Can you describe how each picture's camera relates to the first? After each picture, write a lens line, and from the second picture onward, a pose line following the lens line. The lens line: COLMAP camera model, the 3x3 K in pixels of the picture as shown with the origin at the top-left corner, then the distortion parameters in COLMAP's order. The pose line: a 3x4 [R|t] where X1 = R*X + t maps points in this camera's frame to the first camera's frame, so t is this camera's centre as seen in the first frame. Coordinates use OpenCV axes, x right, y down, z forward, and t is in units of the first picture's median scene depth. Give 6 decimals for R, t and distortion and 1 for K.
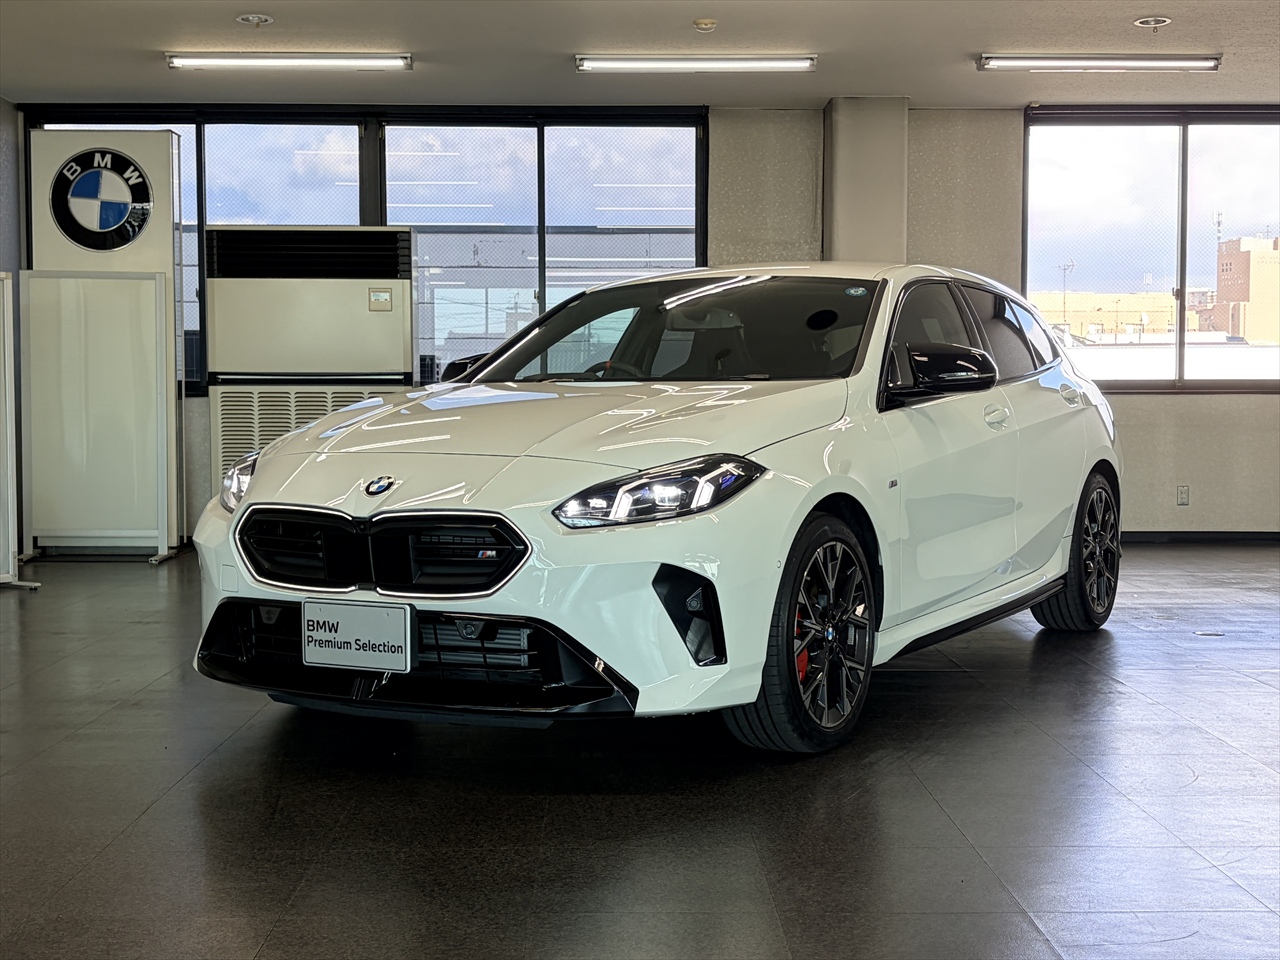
lens RADIAL K [[1727.4, 0, 639.2], [0, 1727.4, 474.9], [0, 0, 1]] dist [0.204887, -0.699635]
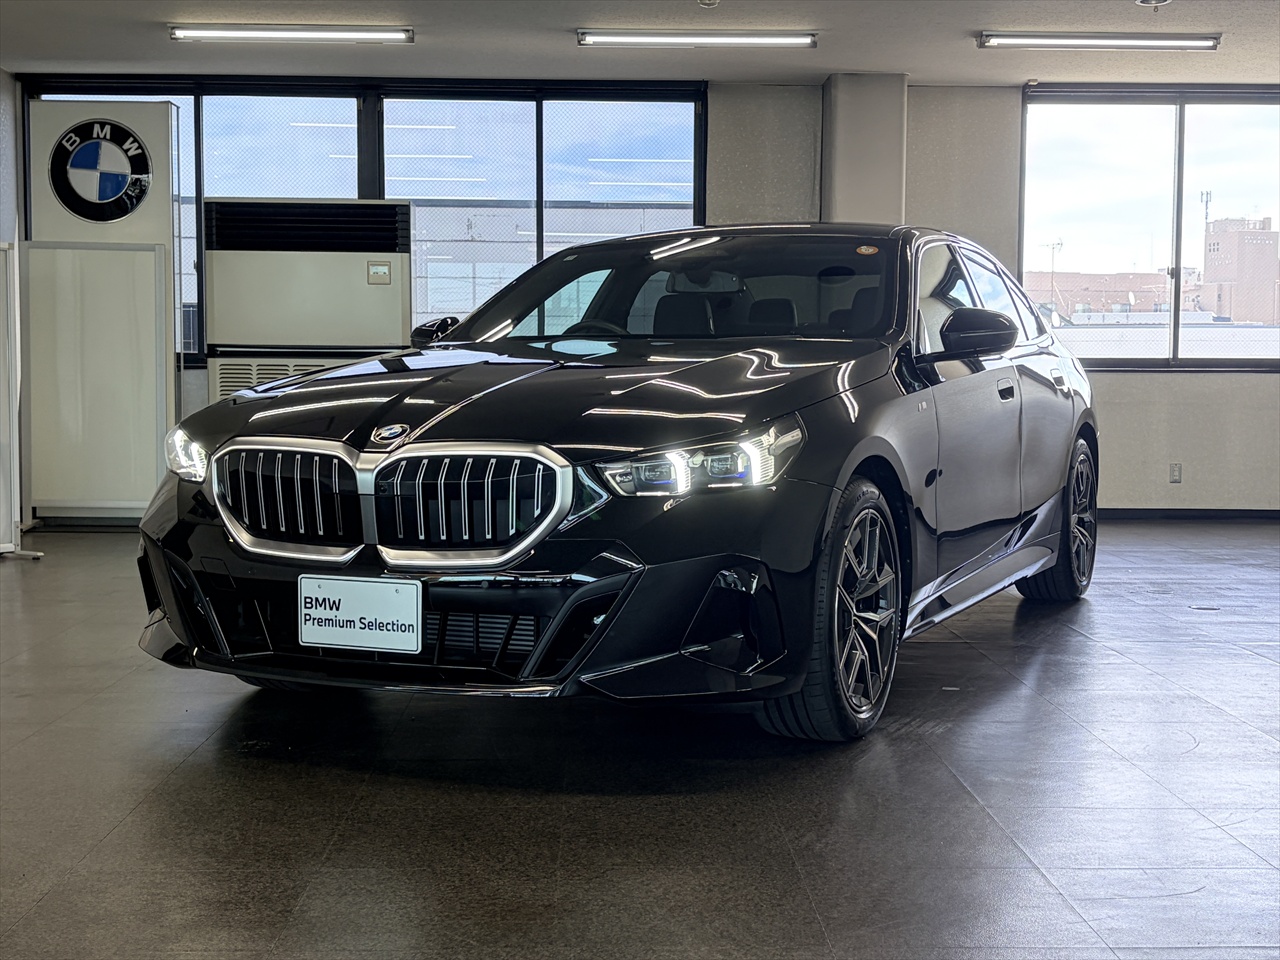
lens RADIAL K [[1735.1, 0, 637.1], [0, 1735.1, 483.0], [0, 0, 1]] dist [0.215224, -0.744837]
pose [[0.999950, 0.005822, 0.008178, -0.007995], [-0.005963, 0.999832, 0.017333, 0.001762], [-0.008075, -0.017381, 0.999816, -0.010162]]
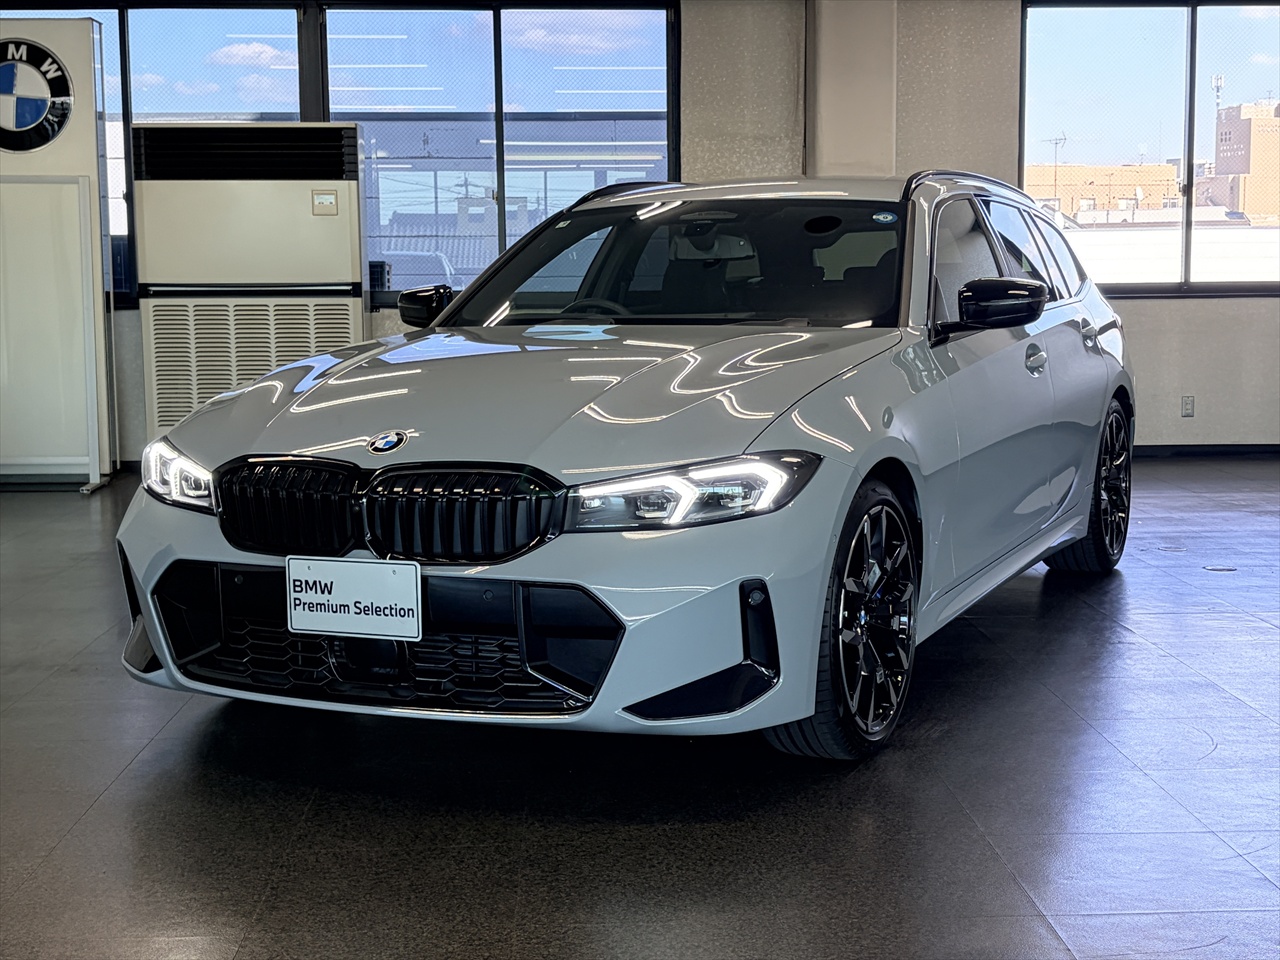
lens RADIAL K [[1845.2, 0, 649.8], [0, 1845.2, 477.9], [0, 0, 1]] dist [0.204430, -0.725984]
pose [[0.999619, -0.010217, 0.025646, -0.004243], [0.008639, 0.998105, 0.060920, -0.014641], [-0.026220, -0.060675, 0.997813, 0.006053]]
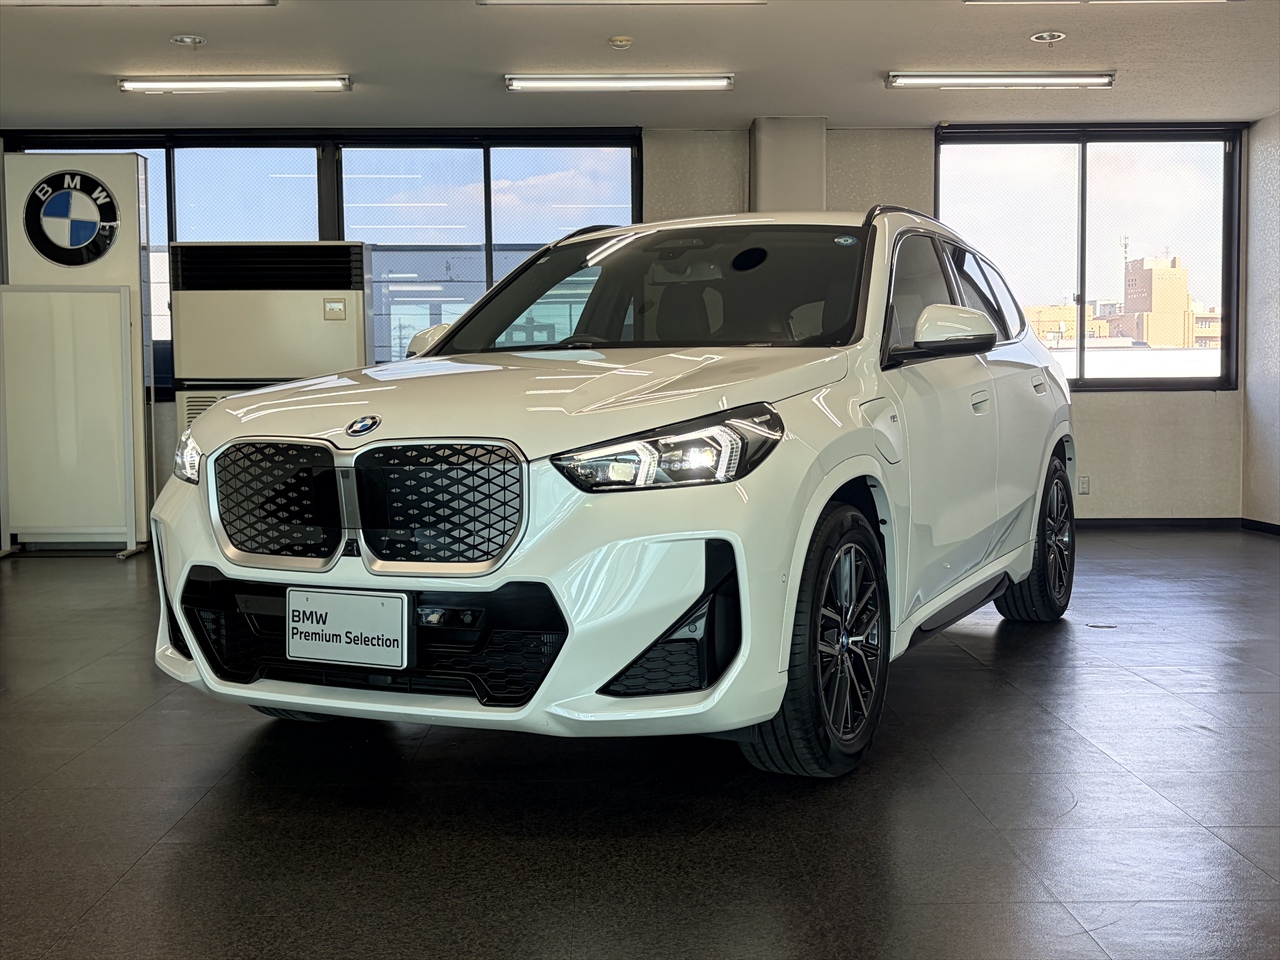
lens RADIAL K [[1475.0, 0, 638.6], [0, 1475.0, 475.9], [0, 0, 1]] dist [0.129453, -0.384021]
pose [[0.999960, -0.008501, 0.002724, 0.035227], [0.008478, 0.999929, 0.008330, -0.004510], [-0.002795, -0.008306, 0.999962, 0.086797]]
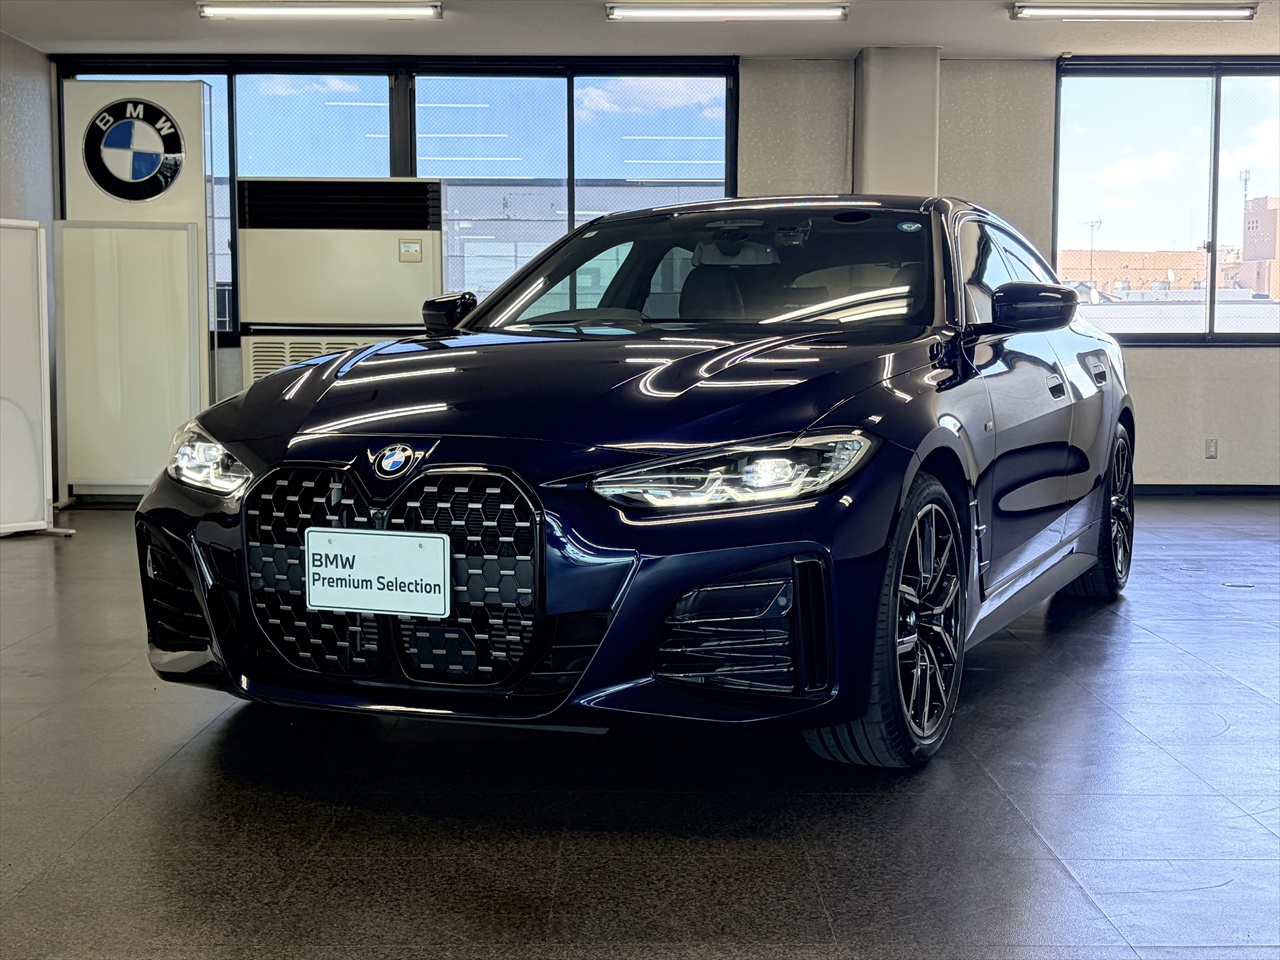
lens RADIAL K [[1706.7, 0, 640.0], [0, 1706.7, 480.0], [0, 0, 1]] dist [0.195849, -0.673962]
pose [[0.999874, 0.004092, -0.015305, -0.000687], [-0.003647, 0.999574, 0.028944, 0.002273], [0.015417, -0.028885, 0.999464, 0.007185]]
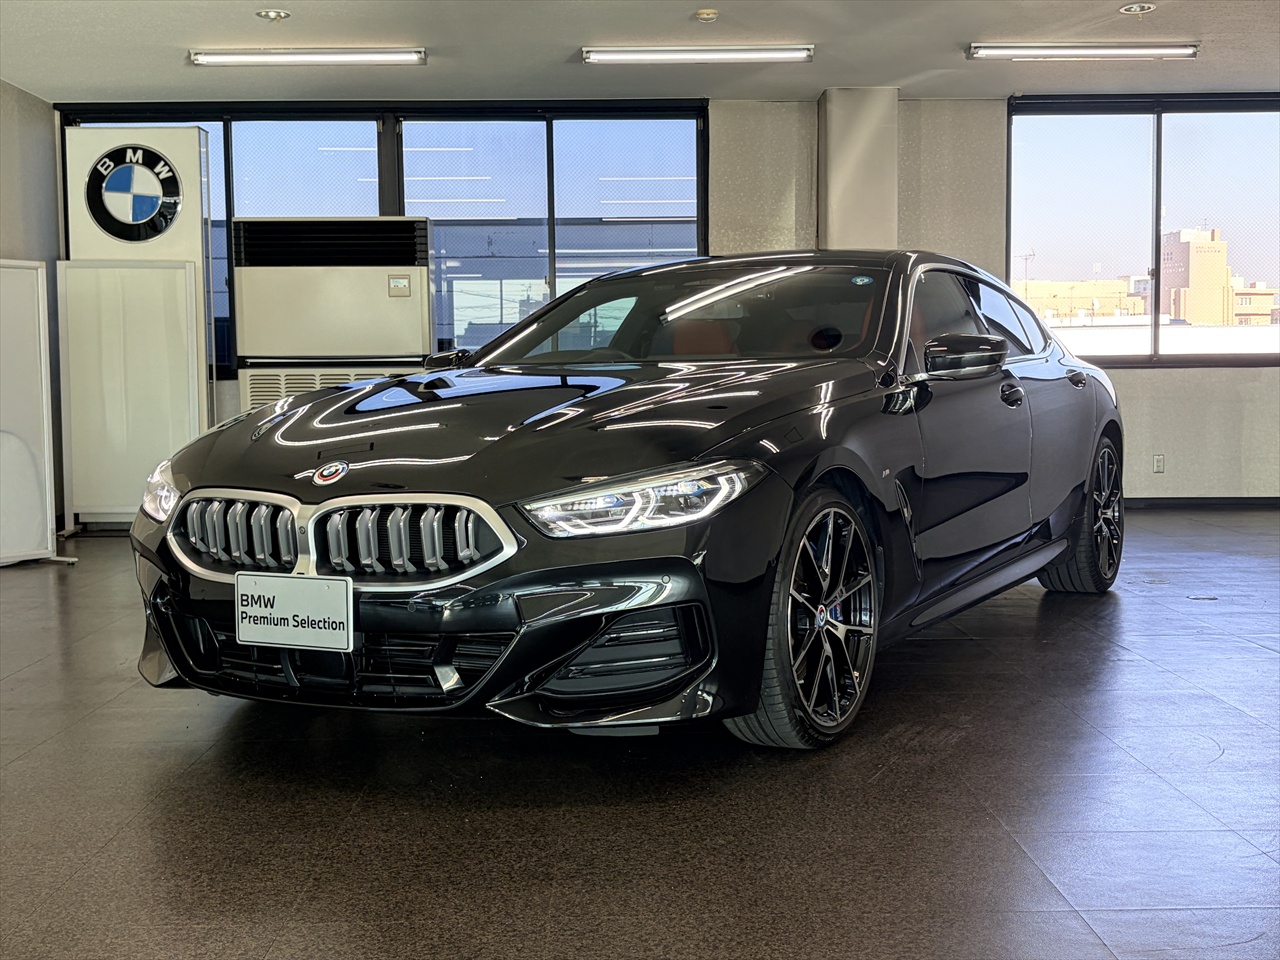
lens RADIAL K [[1557.9, 0, 640.0], [0, 1557.9, 480.0], [0, 0, 1]] dist [0.144873, -0.432193]
pose [[0.999952, -0.009738, -0.000736, -0.003337], [0.009751, 0.999762, 0.019499, -0.000196], [0.000546, -0.019505, 0.999810, 0.048504]]
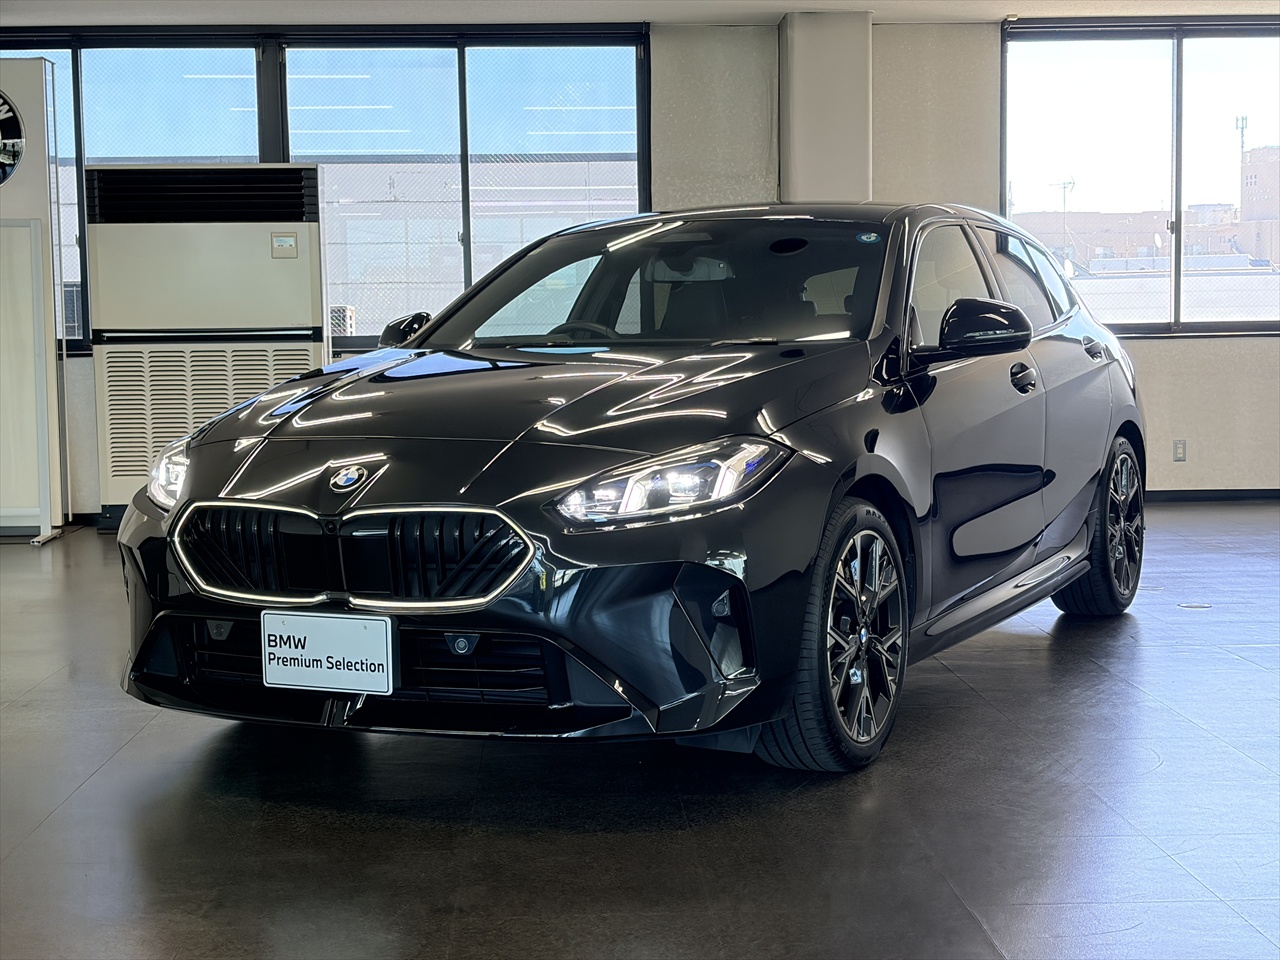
lens RADIAL K [[1973.5, 0, 635.1], [0, 1973.5, 483.6], [0, 0, 1]] dist [0.226748, -0.835766]
pose [[0.999585, -0.015969, 0.023957, 0.004478], [0.015277, 0.999468, 0.028814, -0.005618], [-0.024404, -0.028436, 0.999298, -0.028177]]
